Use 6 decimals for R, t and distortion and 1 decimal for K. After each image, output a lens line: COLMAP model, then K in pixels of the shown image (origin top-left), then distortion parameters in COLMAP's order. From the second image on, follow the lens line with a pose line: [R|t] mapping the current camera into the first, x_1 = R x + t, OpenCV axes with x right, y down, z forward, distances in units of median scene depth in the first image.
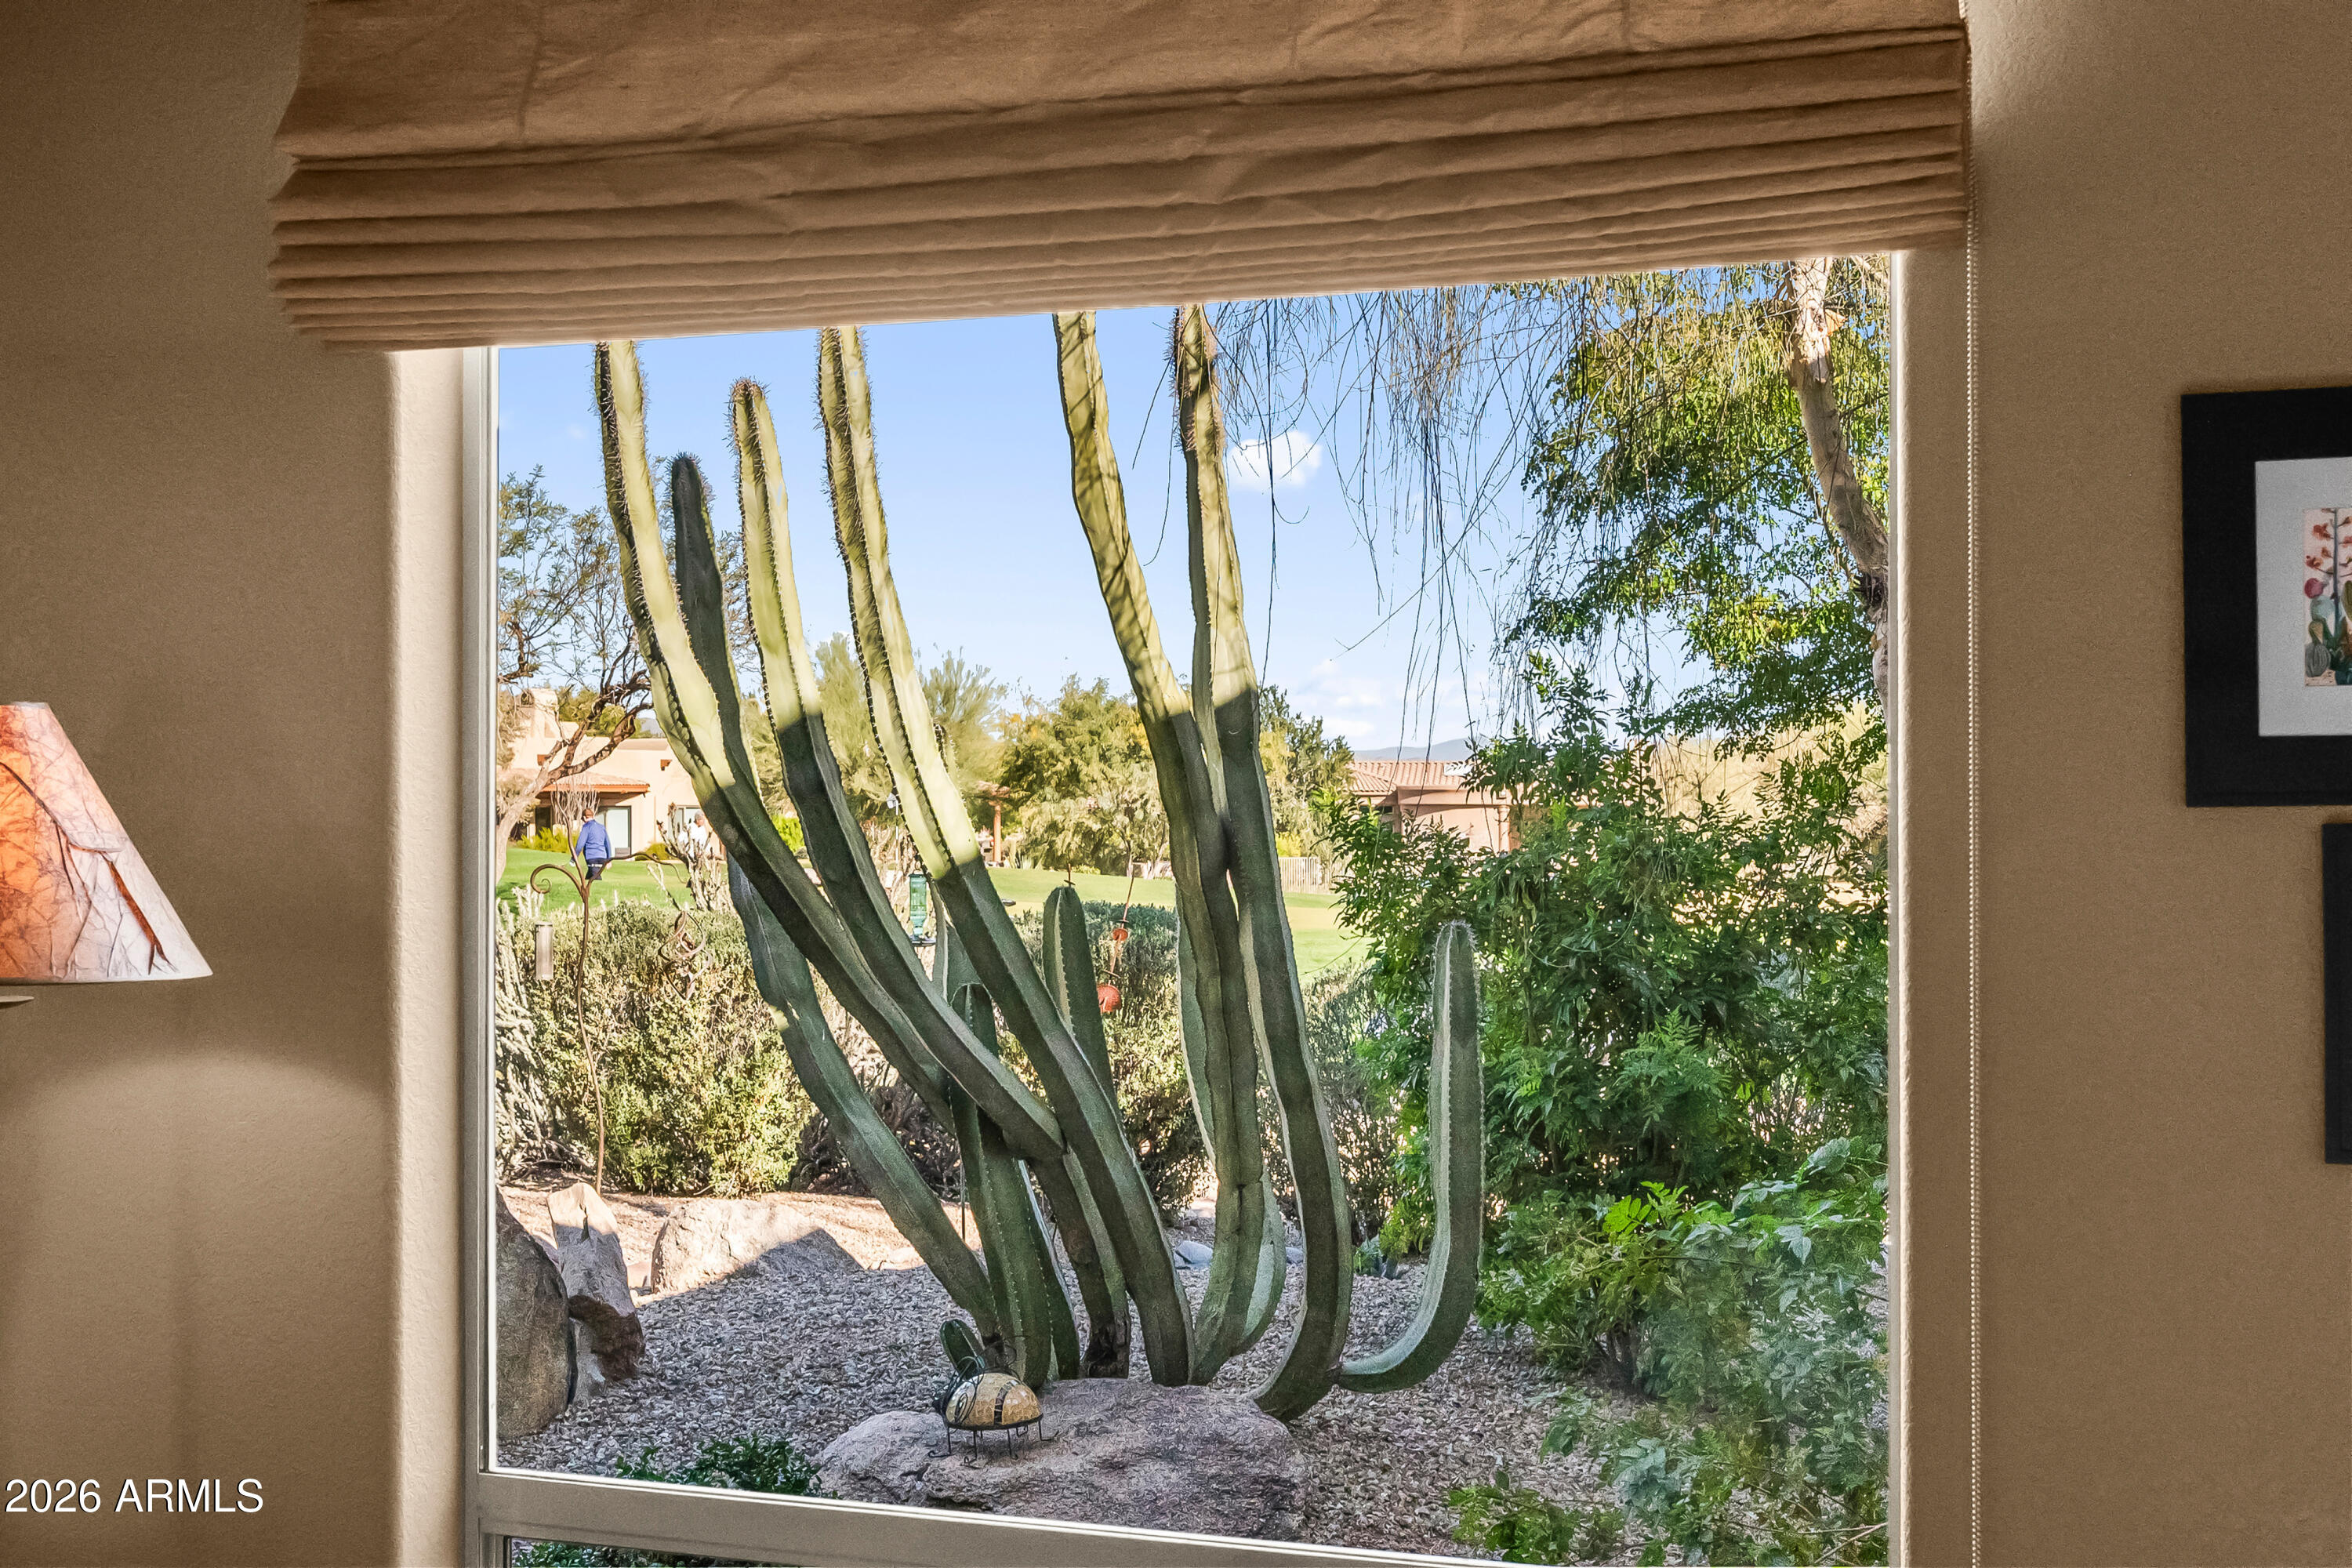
lens RADIAL K [[3003.2, 0, 1175.1], [0, 3003.2, 785.6], [0, 0, 1]] dist [-0.001009, 0.000000]
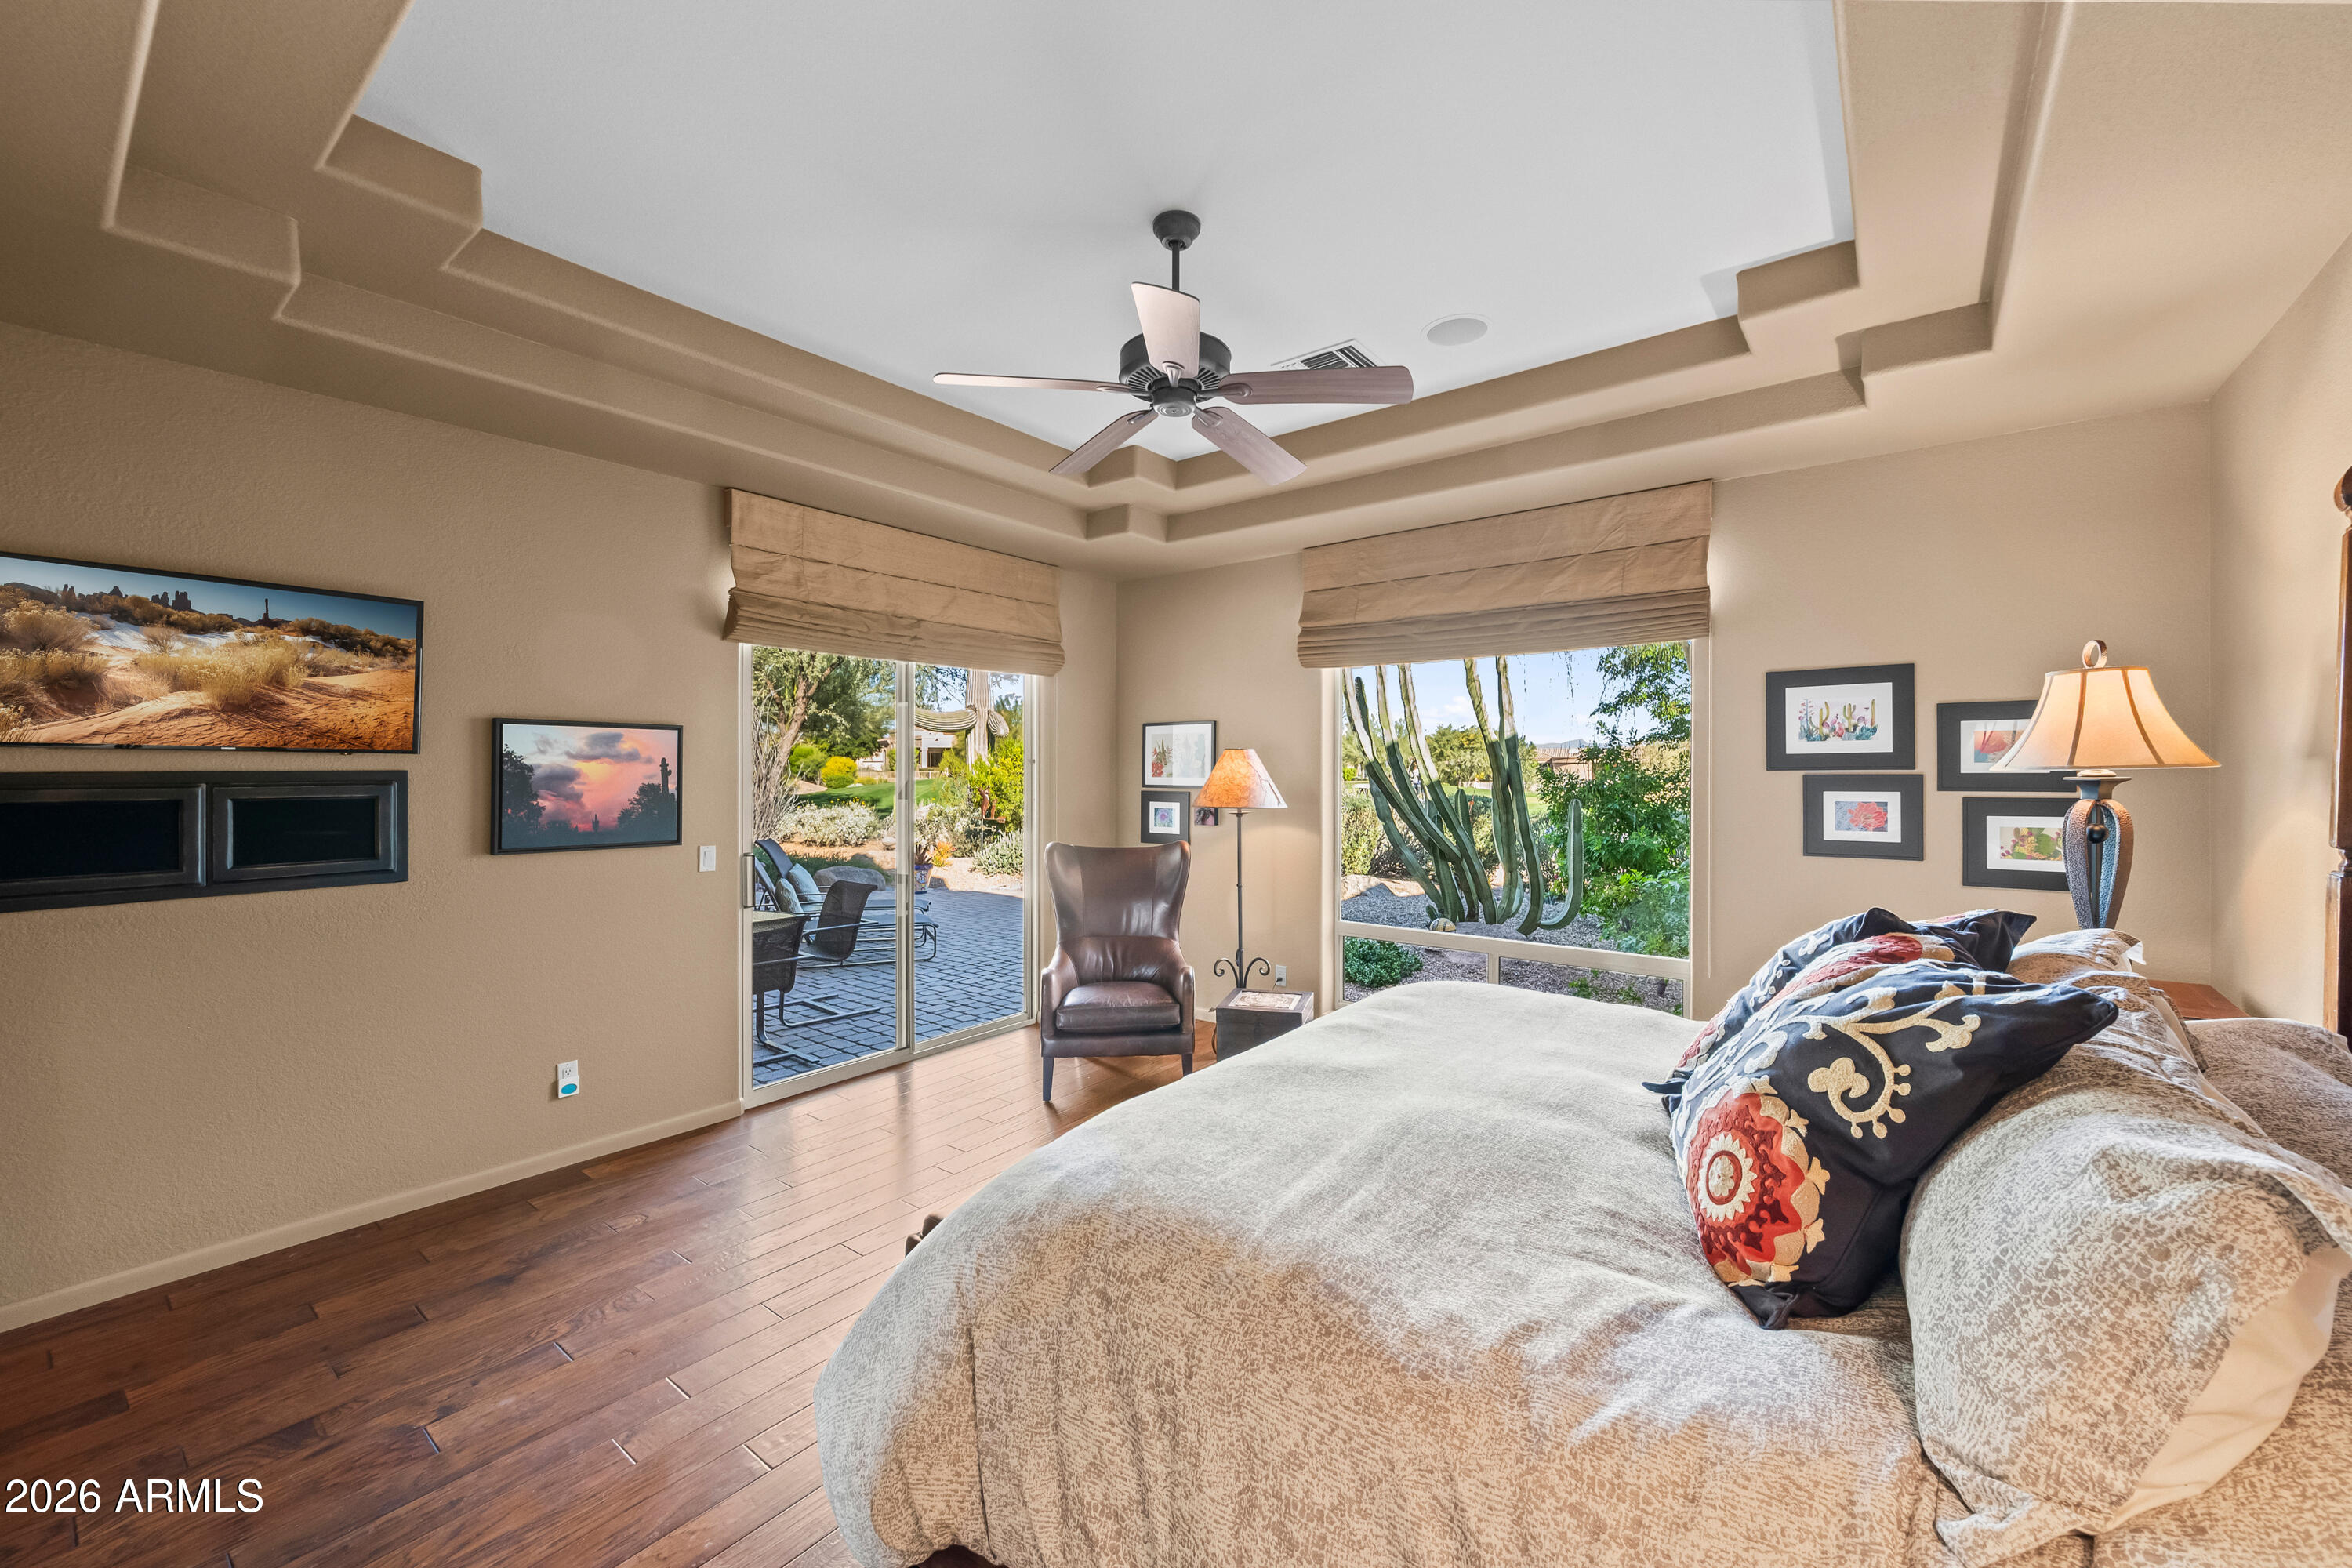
lens RADIAL K [[923.1, 0, 1186.5], [0, 923.1, 783.1], [0, 0, 1]] dist [-0.002740, -0.000140]
pose [[0.954496, 0.002103, -0.298216, -0.020684], [0.006144, 0.999624, 0.026712, -0.005935], [0.298160, -0.027329, 0.954124, -0.183058]]
